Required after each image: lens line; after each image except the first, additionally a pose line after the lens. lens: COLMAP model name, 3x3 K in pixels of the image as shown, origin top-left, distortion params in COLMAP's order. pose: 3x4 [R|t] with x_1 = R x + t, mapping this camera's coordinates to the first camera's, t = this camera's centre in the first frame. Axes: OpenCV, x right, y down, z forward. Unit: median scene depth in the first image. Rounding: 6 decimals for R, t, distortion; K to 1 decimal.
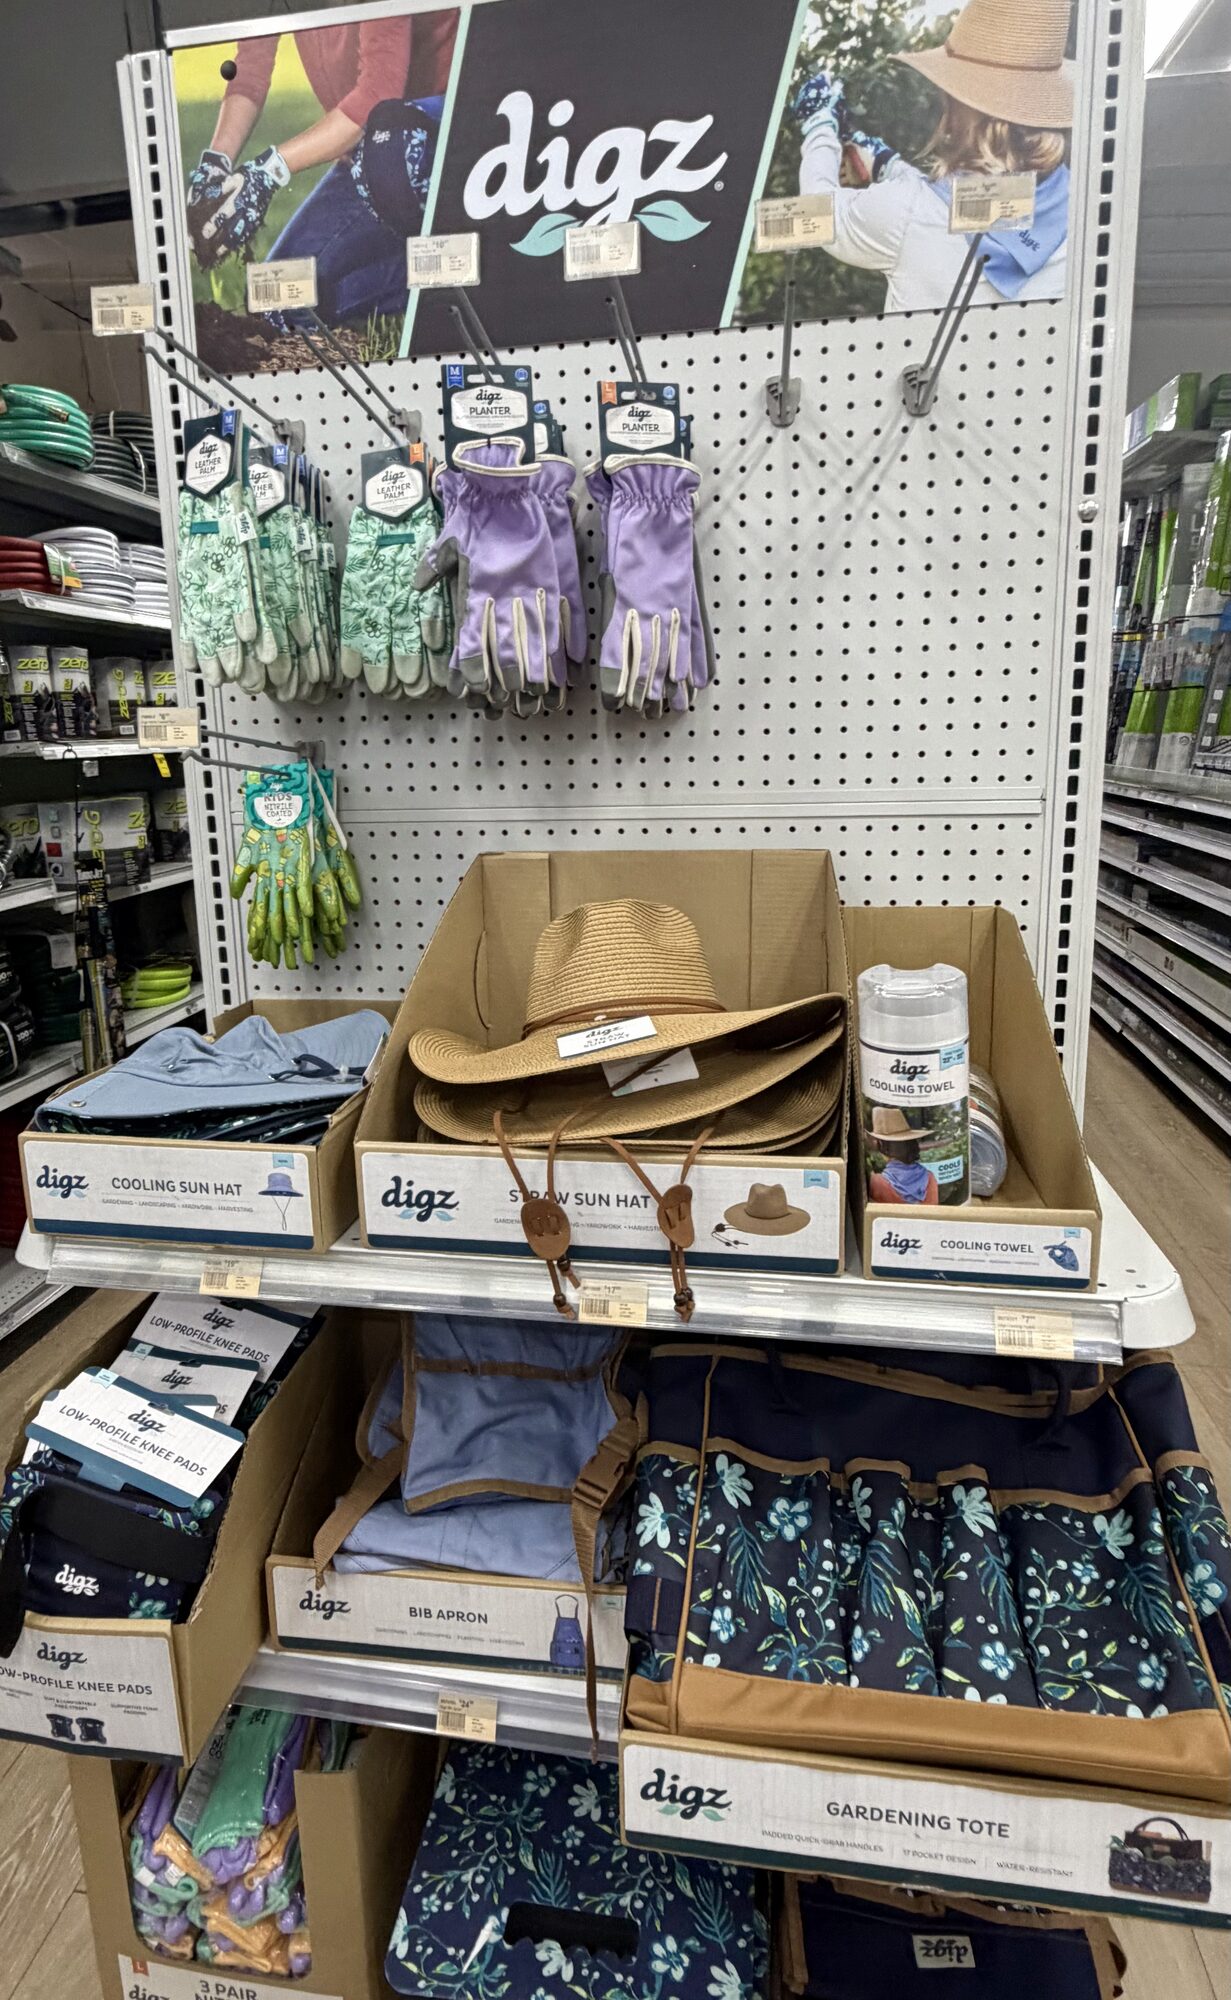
lens RADIAL K [[1264.4, 0, 611.5], [0, 1264.4, 1001.5], [0, 0, 1]] dist [-0.011507, 0.000898]
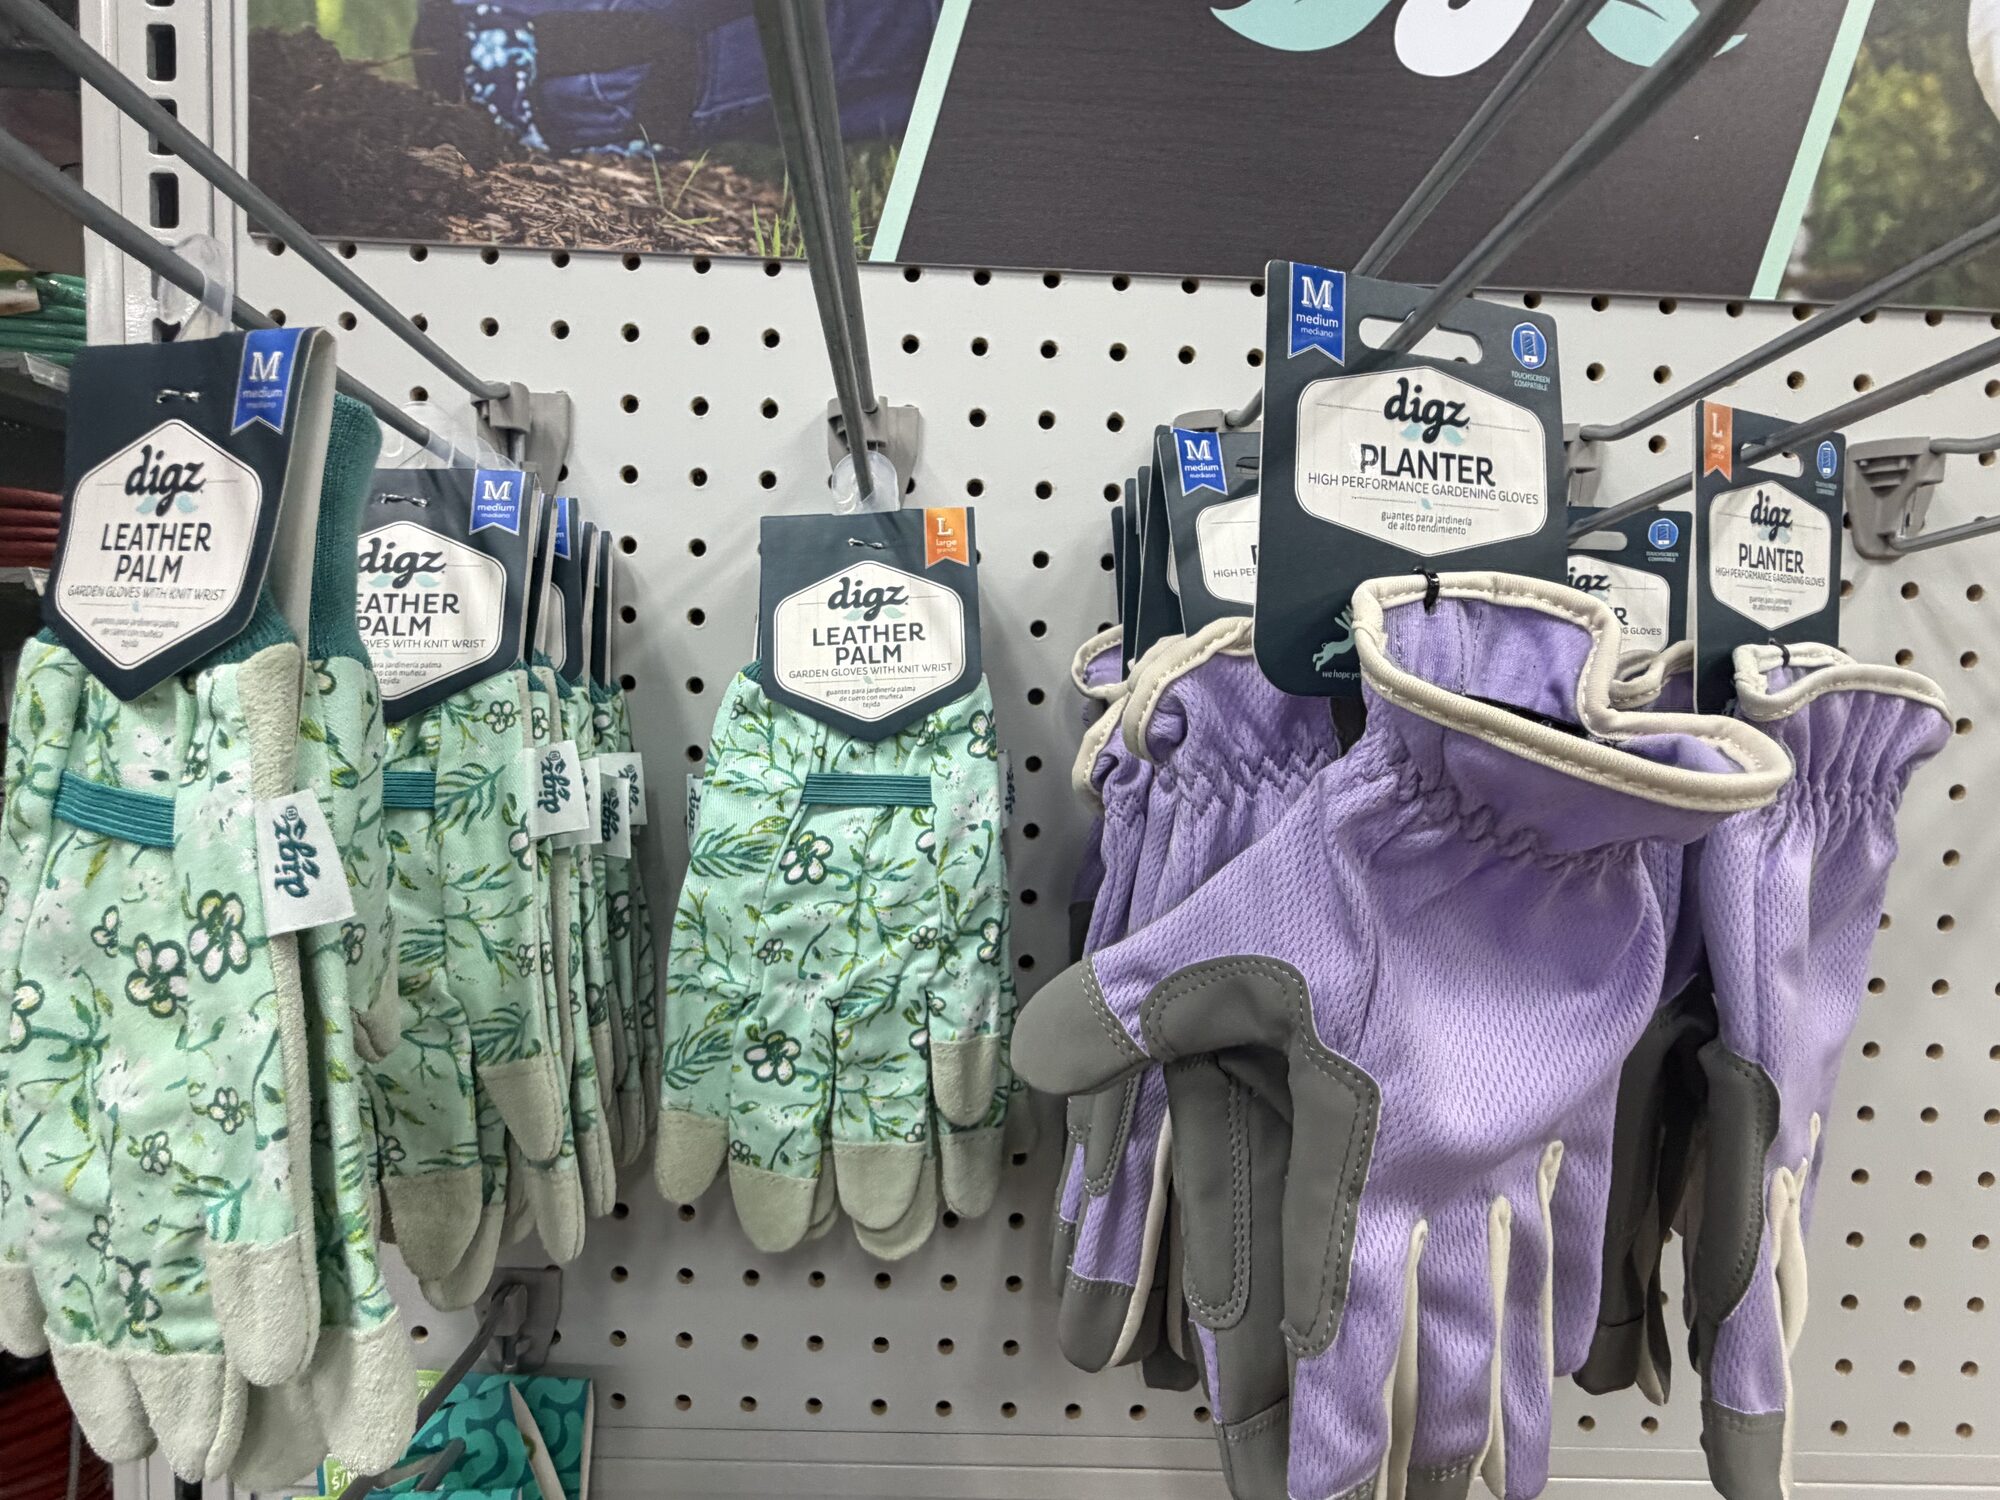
lens RADIAL K [[1067.9, 0, 993.8], [0, 1067.9, 754.8], [0, 0, 1]] dist [0.000510, -0.000456]
pose [[0.974510, 0.044854, 0.219815, -0.199275], [-0.016863, 0.991683, -0.127597, -0.341096], [-0.223710, 0.120638, 0.967161, 0.731399]]
